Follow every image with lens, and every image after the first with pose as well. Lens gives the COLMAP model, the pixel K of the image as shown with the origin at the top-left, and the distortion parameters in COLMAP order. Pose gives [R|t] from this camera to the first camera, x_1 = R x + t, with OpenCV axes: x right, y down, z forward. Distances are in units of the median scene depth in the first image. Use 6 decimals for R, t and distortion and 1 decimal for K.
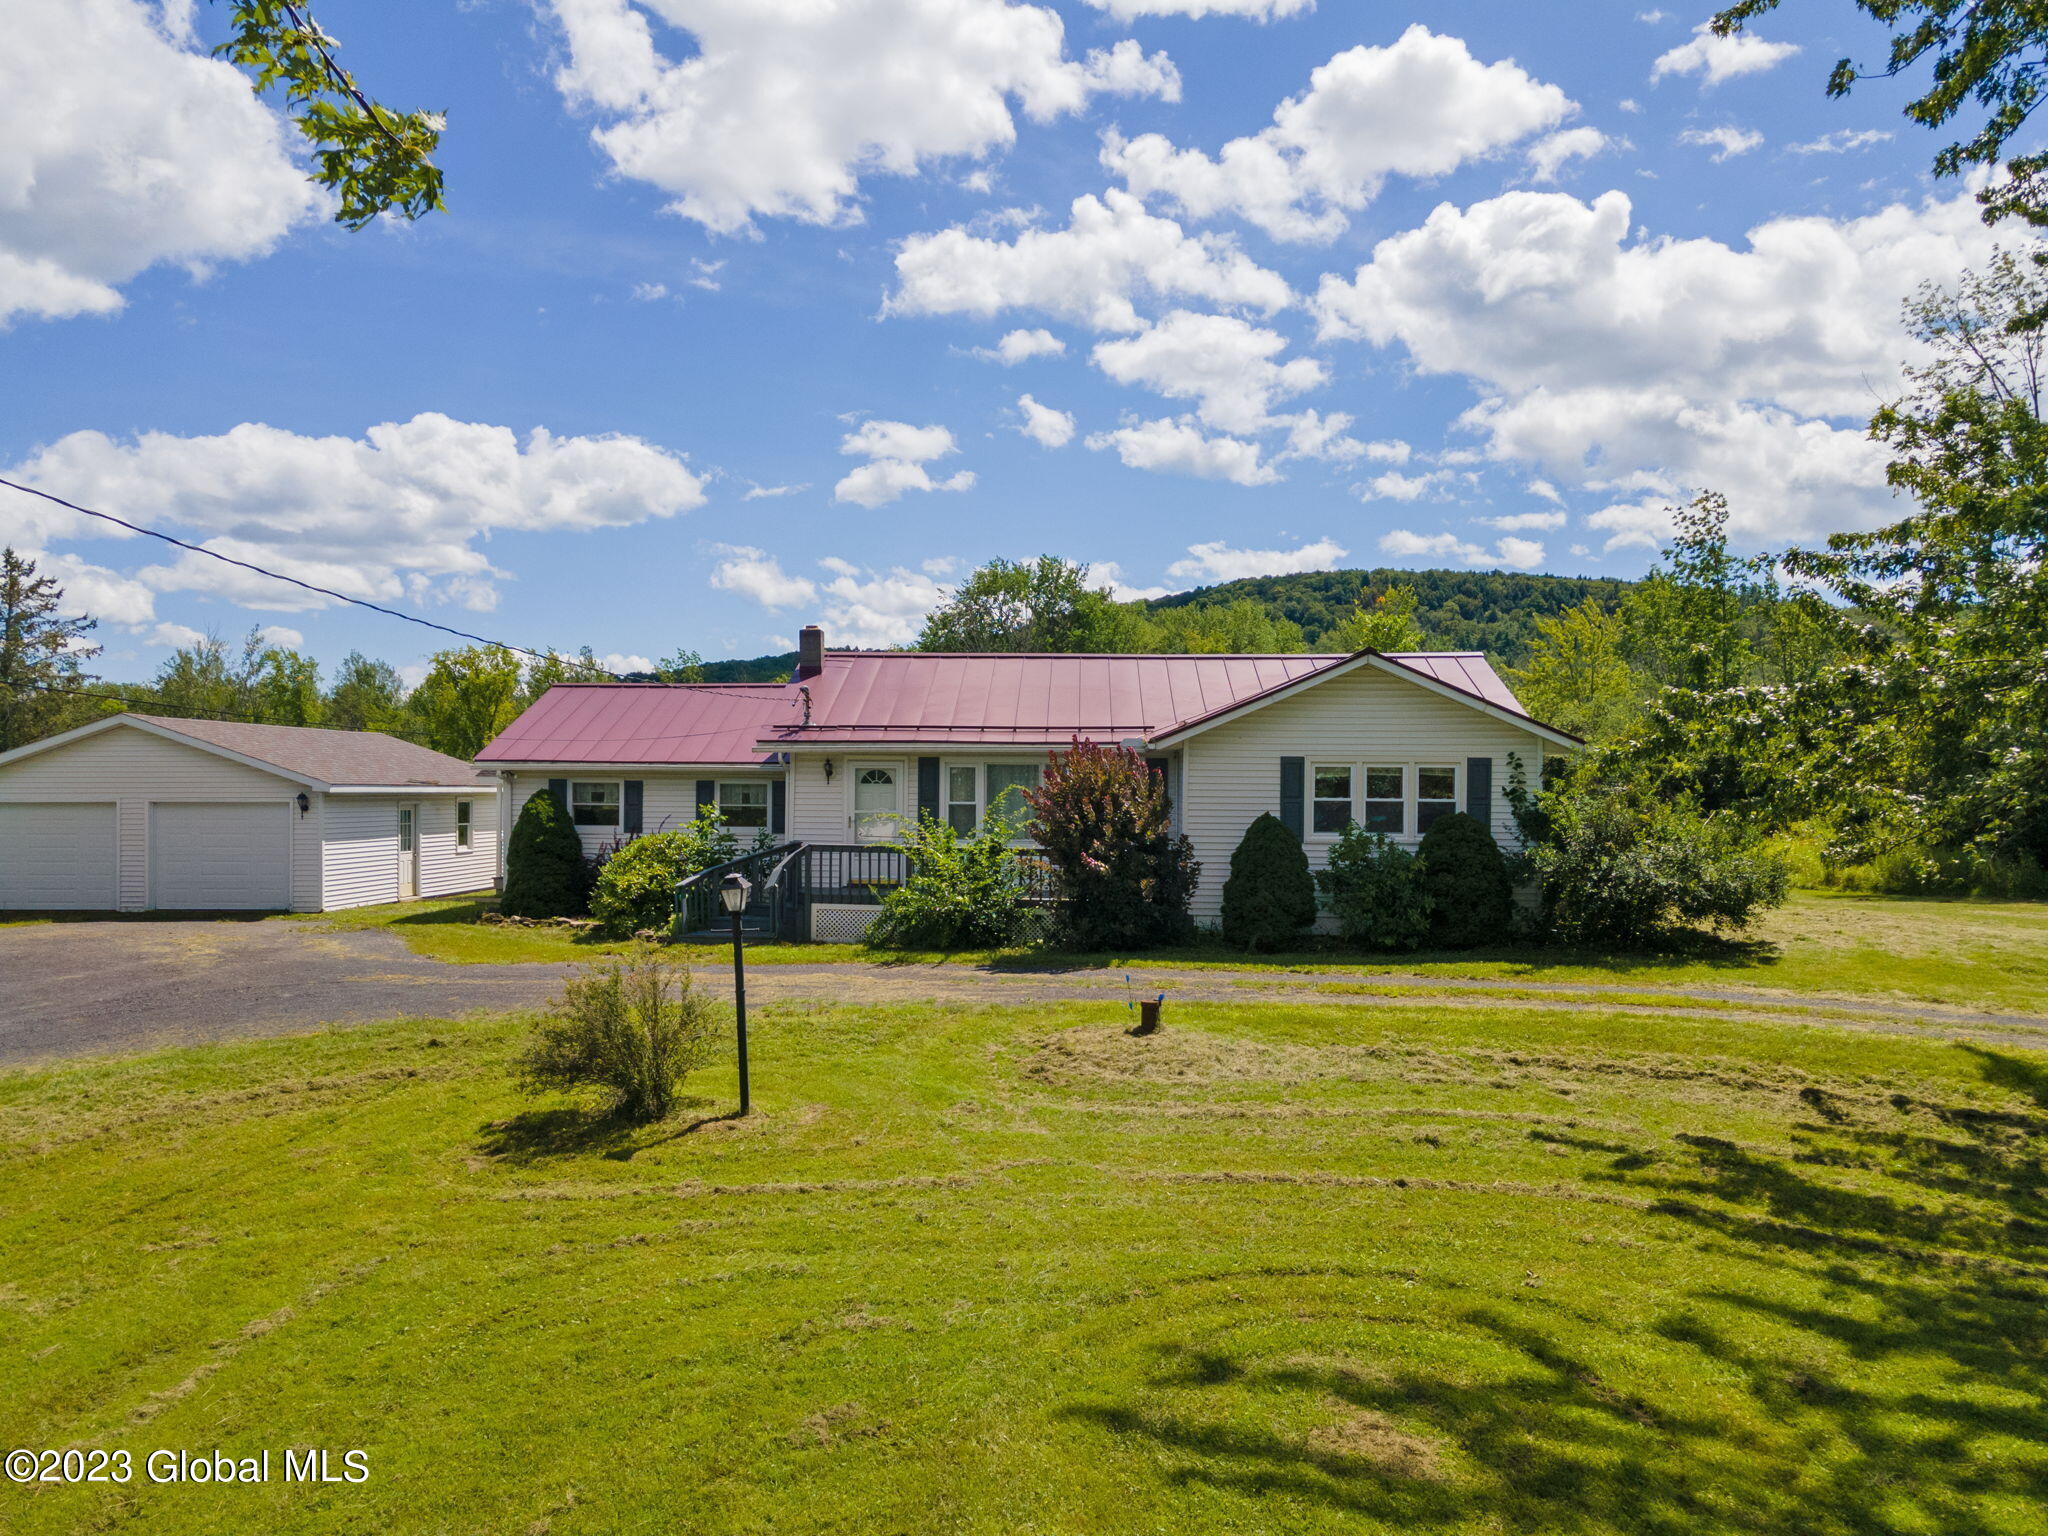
lens RADIAL K [[1486.2, 0, 1024.0], [0, 1486.2, 768.0], [0, 0, 1]] dist [0.041857, 0.002124]
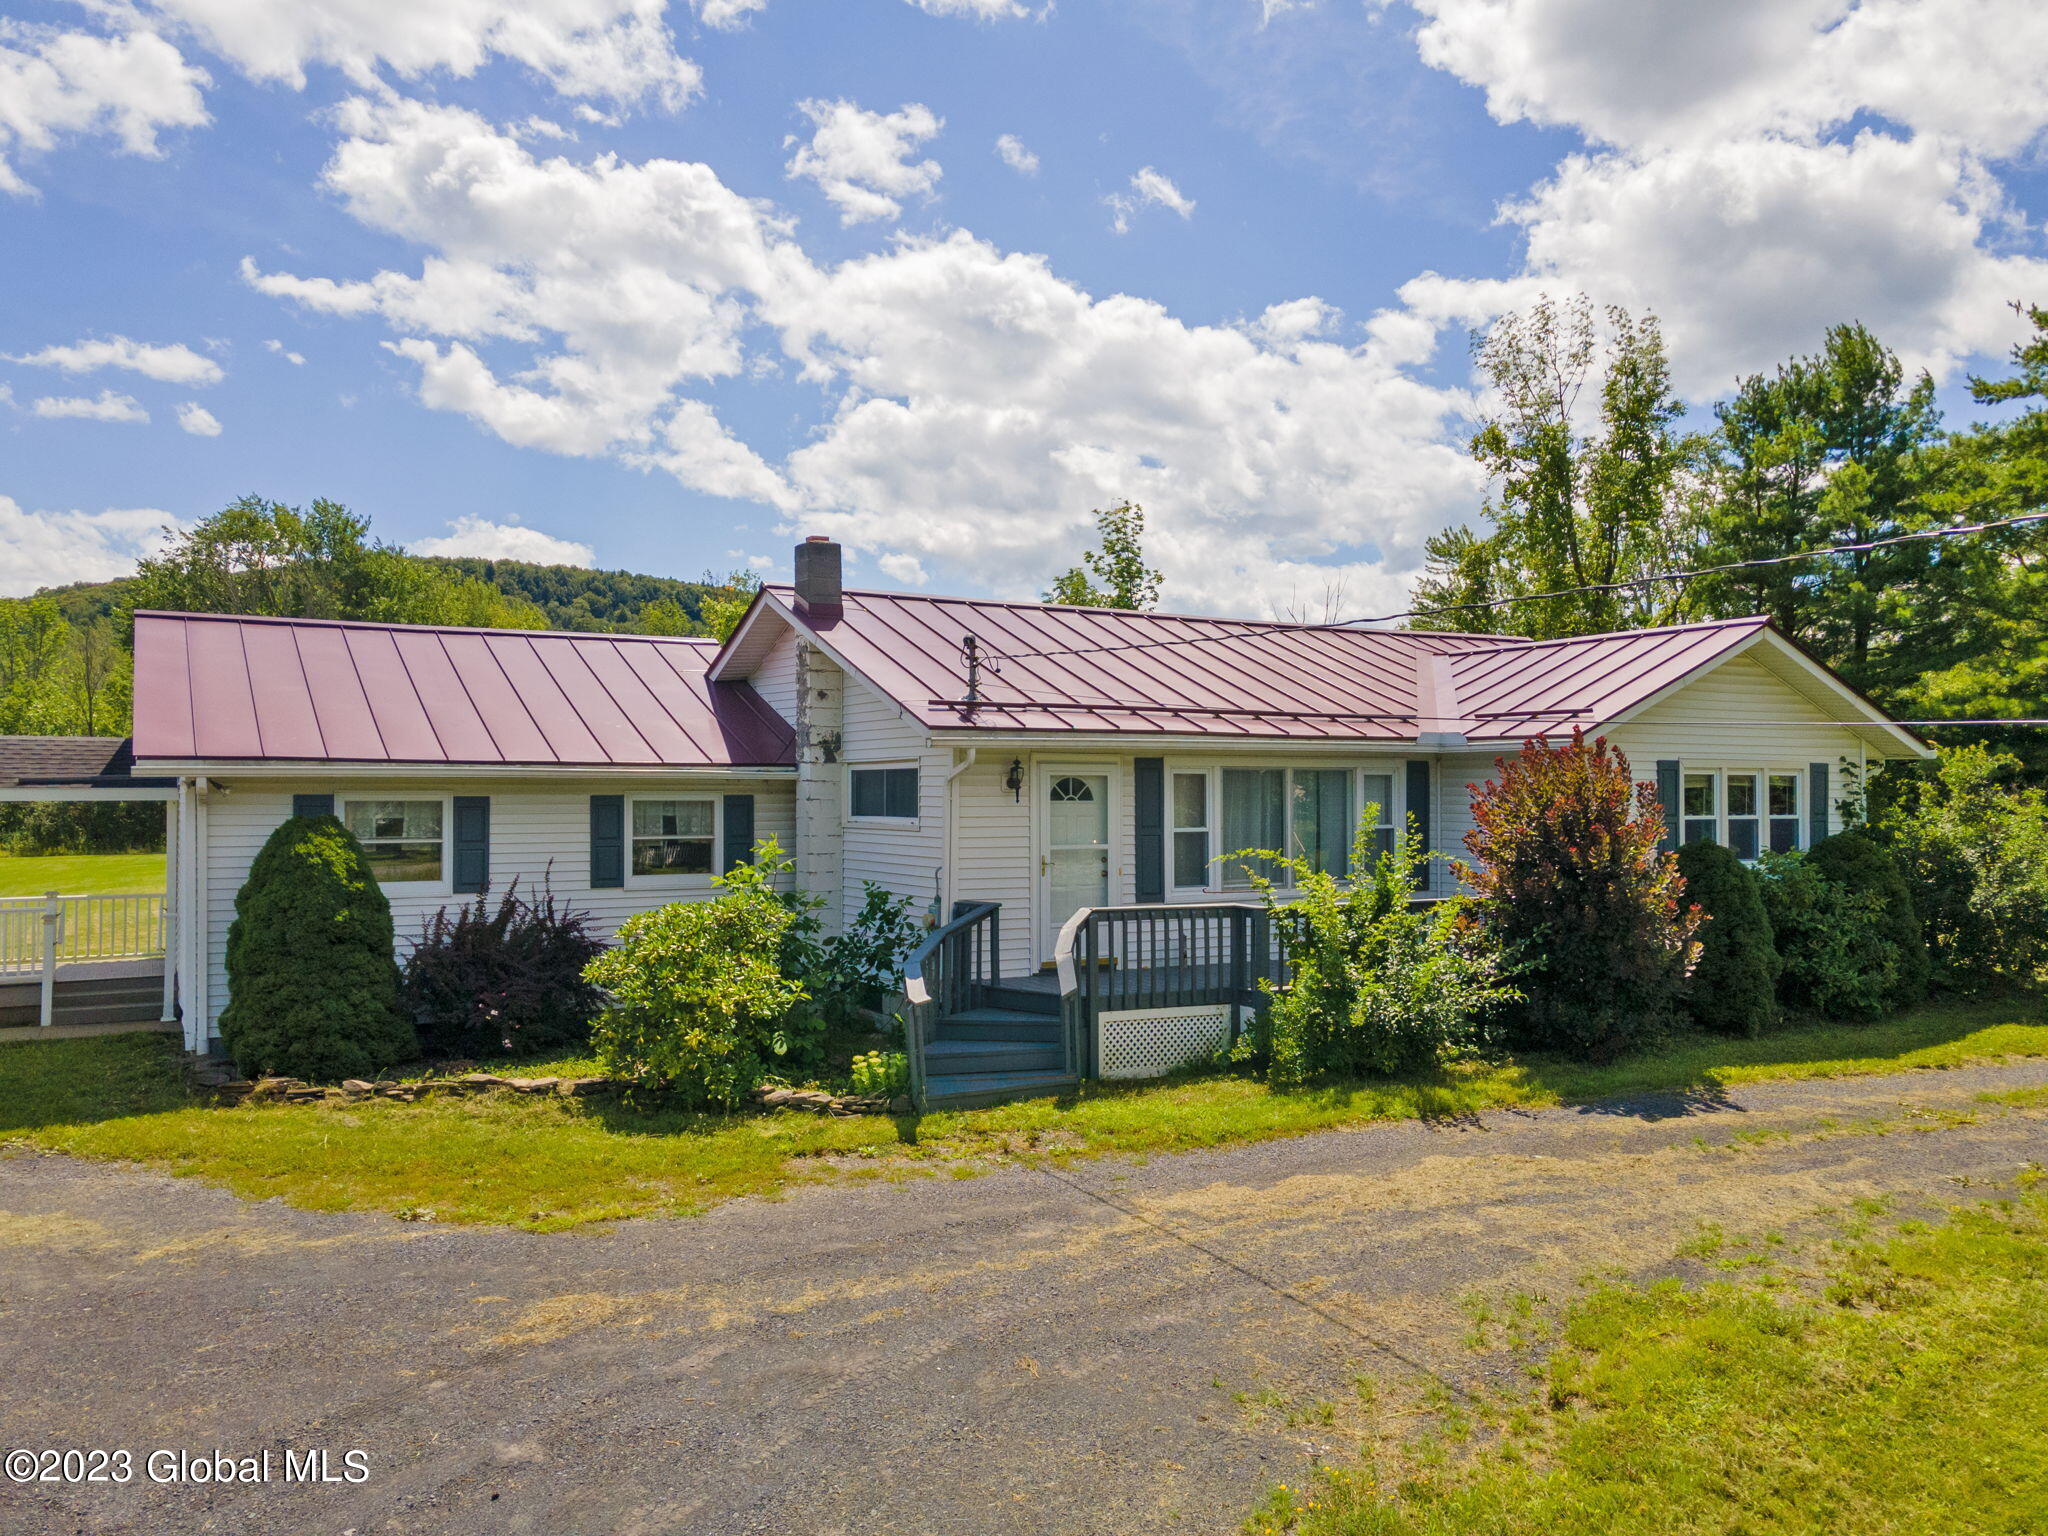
lens RADIAL K [[1486.2, 0, 1024.0], [0, 1486.2, 768.0], [0, 0, 1]] dist [0.041857, 0.002124]
pose [[0.835119, 0.002820, 0.550063, -0.392206], [-0.003206, 0.999995, -0.000260, -0.002183], [-0.550061, -0.001546, 0.835123, 0.439461]]
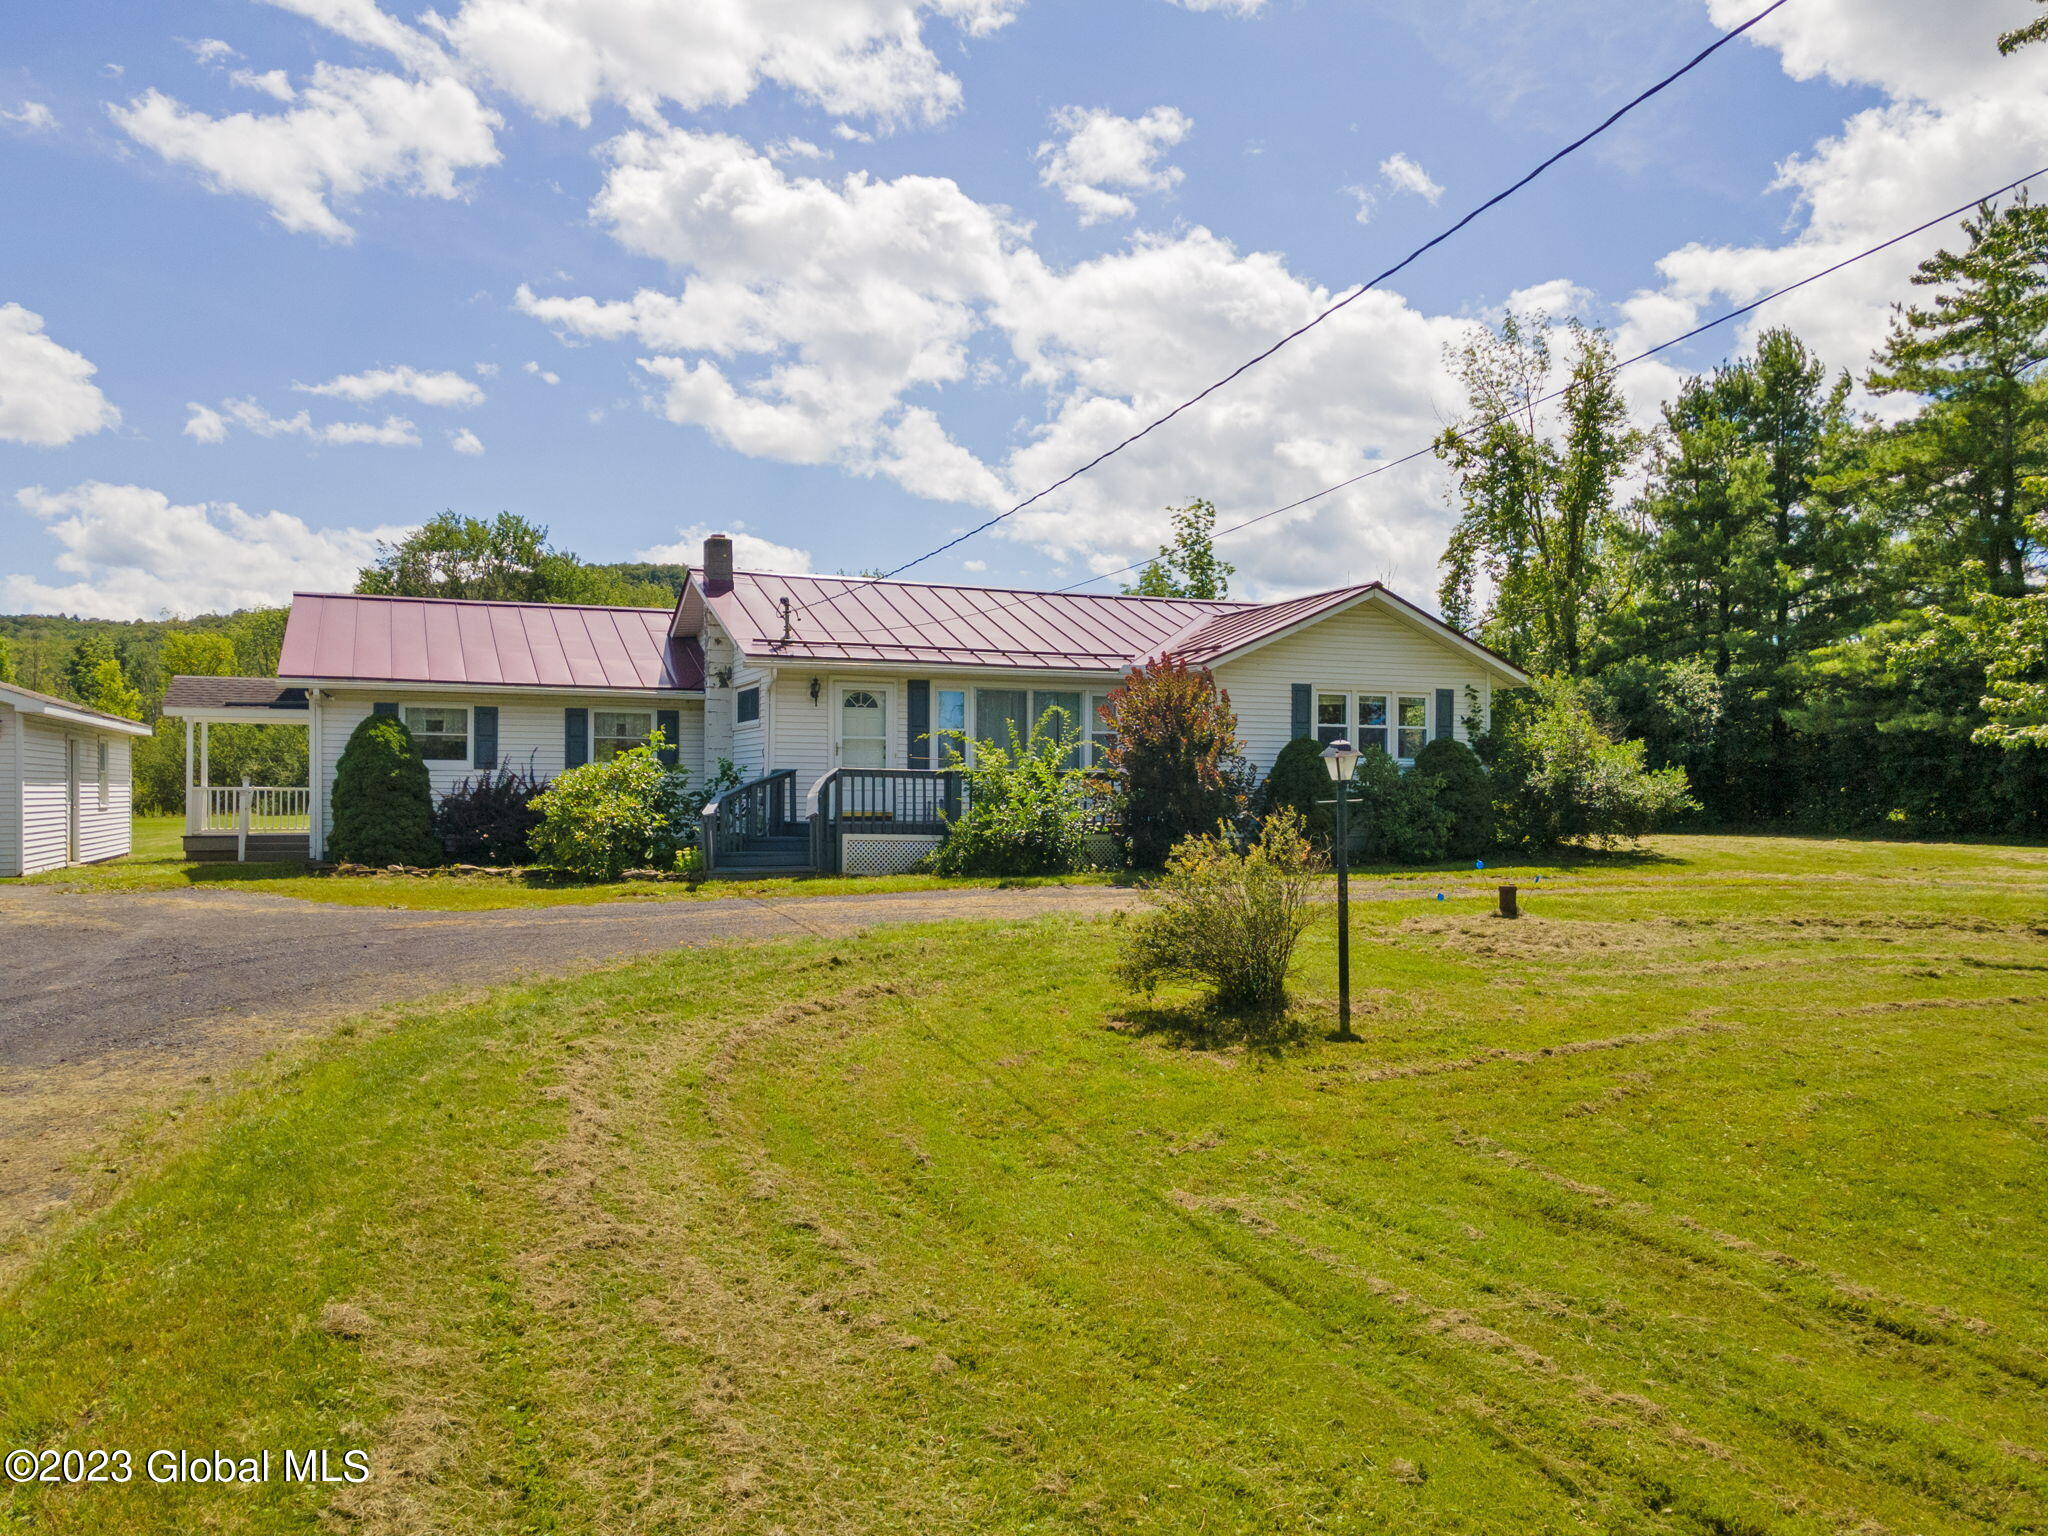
lens RADIAL K [[1486.2, 0, 1024.0], [0, 1486.2, 768.0], [0, 0, 1]] dist [0.041857, 0.002124]
pose [[0.898900, 0.003628, 0.438139, -0.357707], [-0.004620, 0.999989, 0.001197, 0.040447], [-0.438130, -0.003100, 0.898906, 0.116323]]
